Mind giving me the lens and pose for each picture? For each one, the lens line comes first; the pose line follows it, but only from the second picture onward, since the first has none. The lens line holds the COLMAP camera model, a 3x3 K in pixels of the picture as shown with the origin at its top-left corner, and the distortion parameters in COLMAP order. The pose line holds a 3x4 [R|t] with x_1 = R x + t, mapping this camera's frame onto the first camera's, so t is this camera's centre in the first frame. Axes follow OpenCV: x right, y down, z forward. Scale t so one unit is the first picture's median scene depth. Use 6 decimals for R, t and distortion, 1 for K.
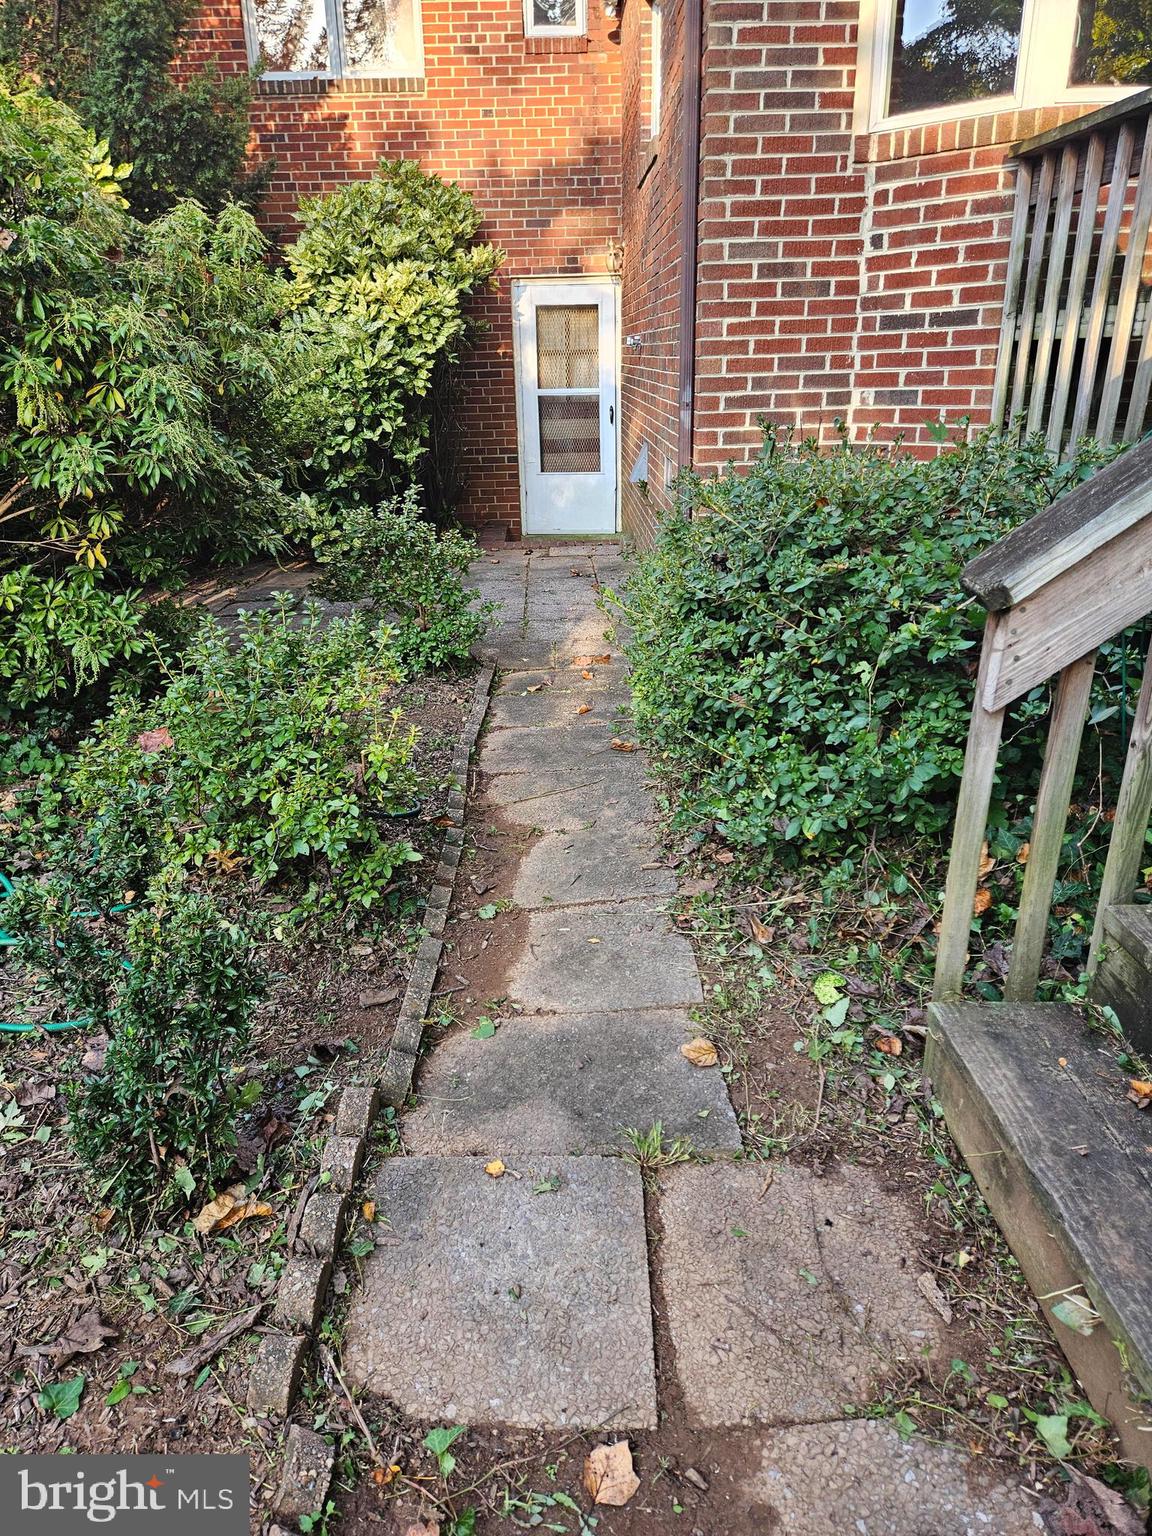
lens RADIAL K [[1014.2, 0, 569.3], [0, 1014.2, 764.2], [0, 0, 1]] dist [0.080206, -0.064666]
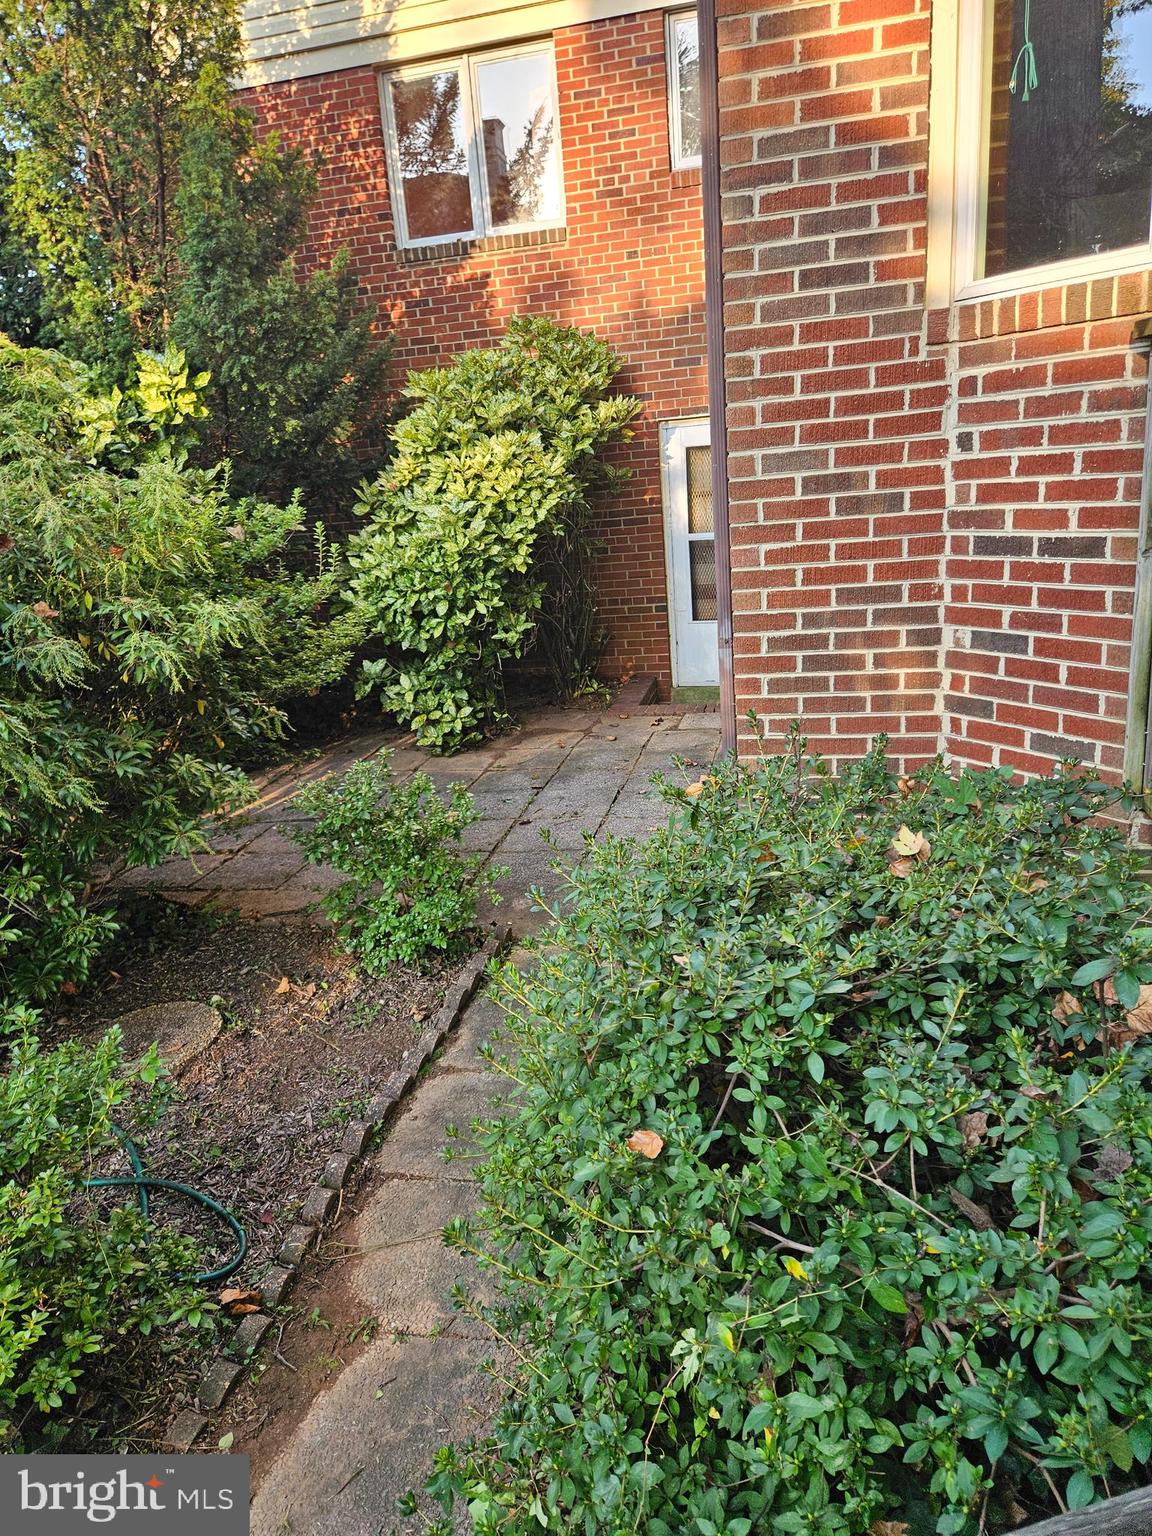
lens RADIAL K [[1014.2, 0, 569.3], [0, 1014.2, 764.2], [0, 0, 1]] dist [0.080206, -0.064666]
pose [[0.966433, 0.019401, -0.256185, 0.211222], [-0.035393, 0.997691, -0.057962, -0.217458], [0.254469, 0.065084, 0.964888, 0.229053]]
